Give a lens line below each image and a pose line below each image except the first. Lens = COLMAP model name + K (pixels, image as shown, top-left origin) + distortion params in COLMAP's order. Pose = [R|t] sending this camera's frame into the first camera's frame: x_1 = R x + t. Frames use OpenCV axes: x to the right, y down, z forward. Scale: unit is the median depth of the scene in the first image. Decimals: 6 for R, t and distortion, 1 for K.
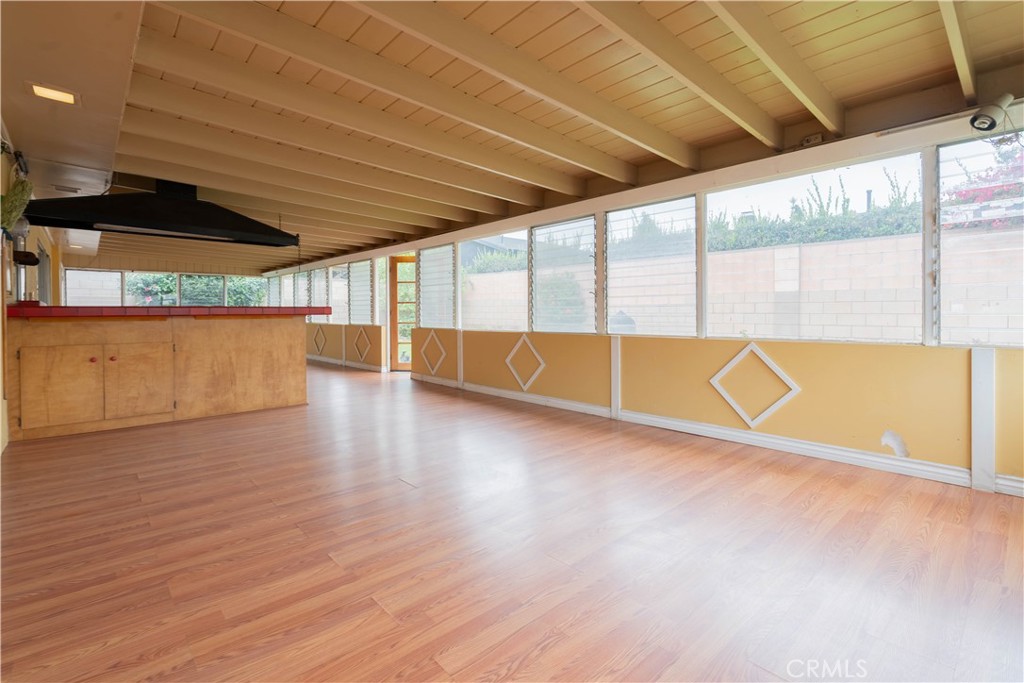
lens RADIAL K [[476.3, 0, 505.9], [0, 476.3, 318.5], [0, 0, 1]] dist [-0.001713, -0.000037]
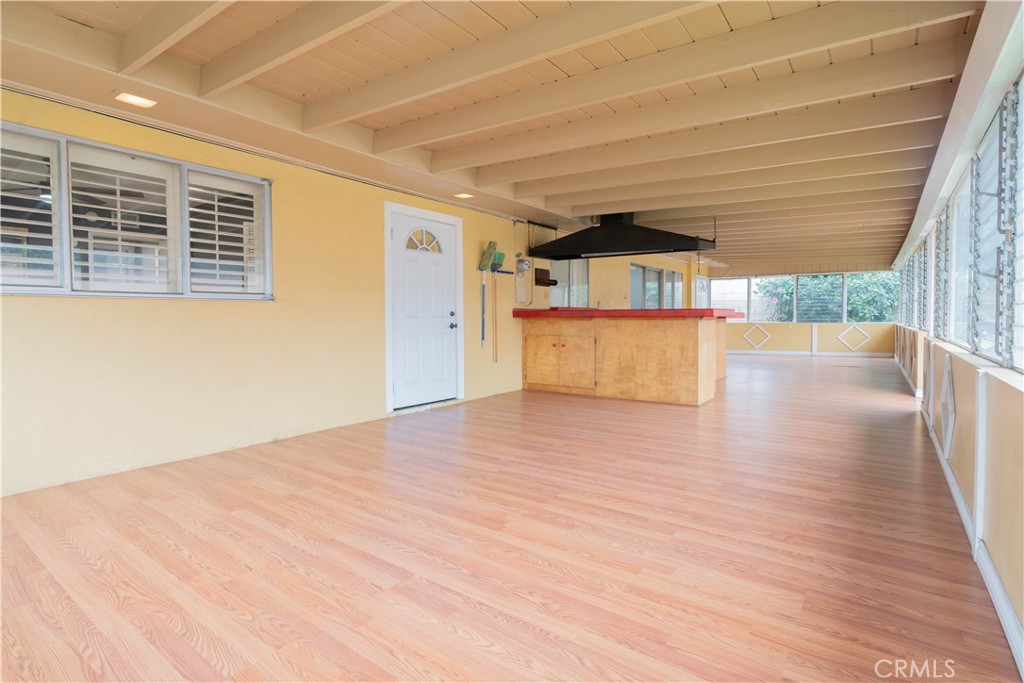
lens RADIAL K [[498.5, 0, 542.0], [0, 498.5, 312.3], [0, 0, 1]] dist [0.001731, 0.000220]
pose [[0.222222, -0.001917, -0.974994, 0.594056], [-0.008161, 0.999959, -0.003826, -0.011894], [0.974962, 0.008807, 0.222197, 0.507430]]
